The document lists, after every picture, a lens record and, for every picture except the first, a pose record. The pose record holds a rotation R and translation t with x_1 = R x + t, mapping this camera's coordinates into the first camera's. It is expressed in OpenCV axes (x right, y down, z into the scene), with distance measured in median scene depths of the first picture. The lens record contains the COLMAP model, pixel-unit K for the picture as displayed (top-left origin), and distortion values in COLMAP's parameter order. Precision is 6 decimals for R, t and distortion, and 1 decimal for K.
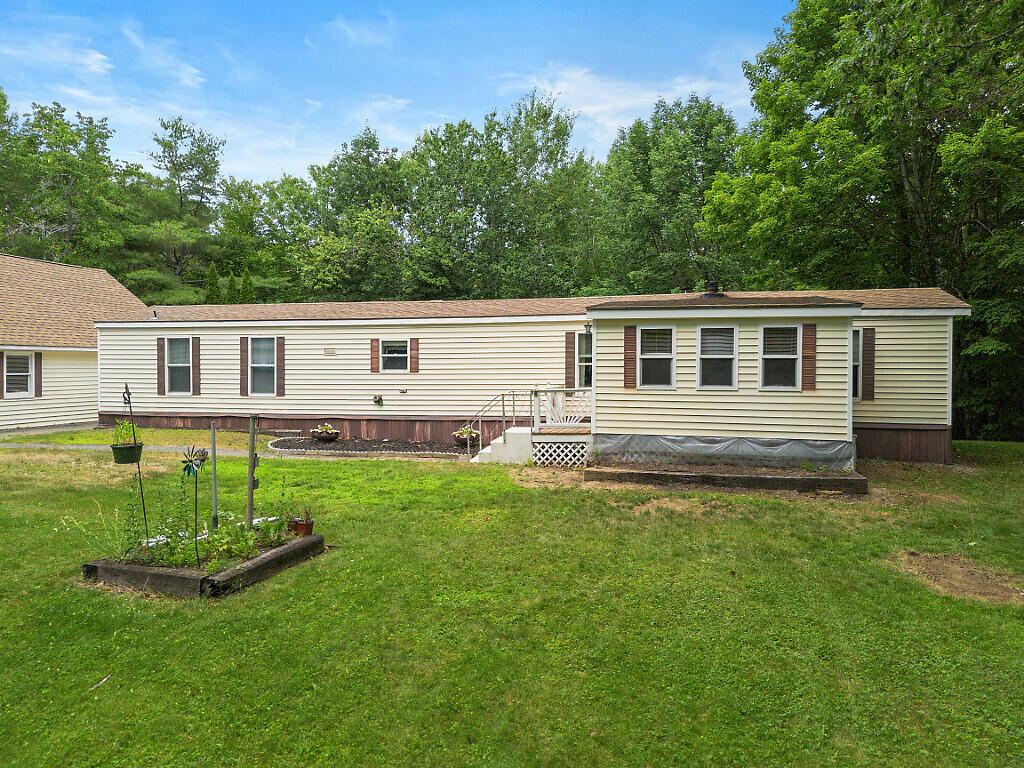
lens RADIAL K [[725.2, 0, 505.7], [0, 725.2, 393.0], [0, 0, 1]] dist [0.065307, -0.065286]
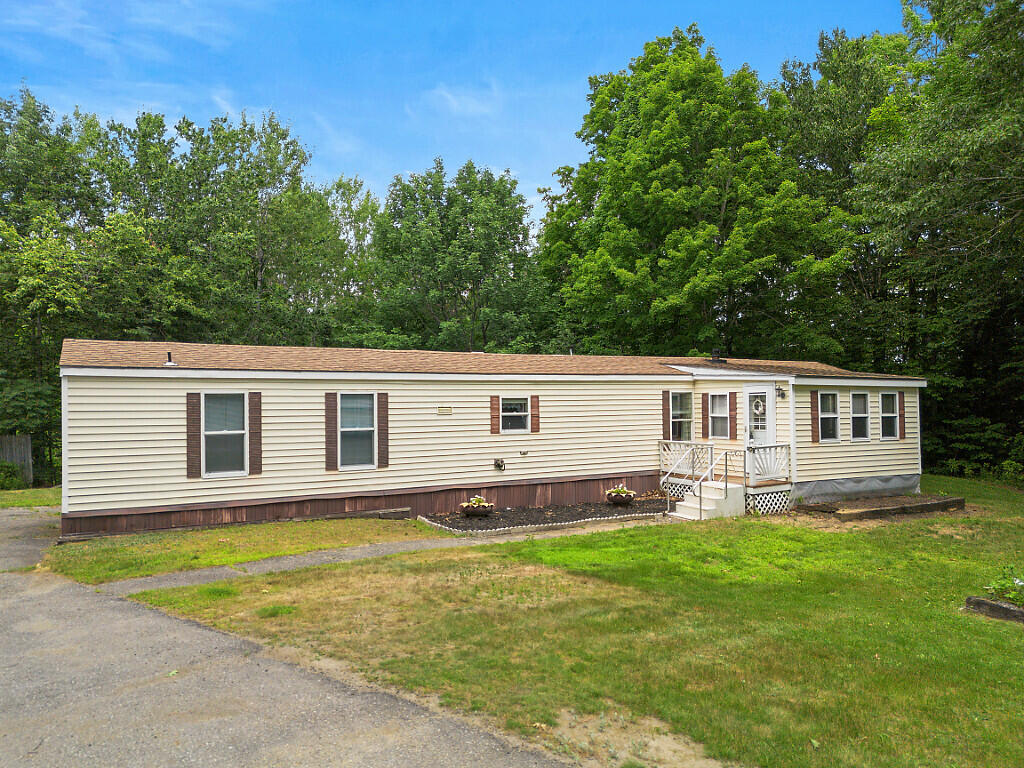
lens RADIAL K [[725.2, 0, 505.7], [0, 725.2, 393.0], [0, 0, 1]] dist [0.065307, -0.065286]
pose [[0.736635, 0.001464, 0.676288, -0.740421], [0.031534, 0.998836, -0.036510, -0.043218], [-0.675554, 0.048220, 0.735732, 0.320715]]
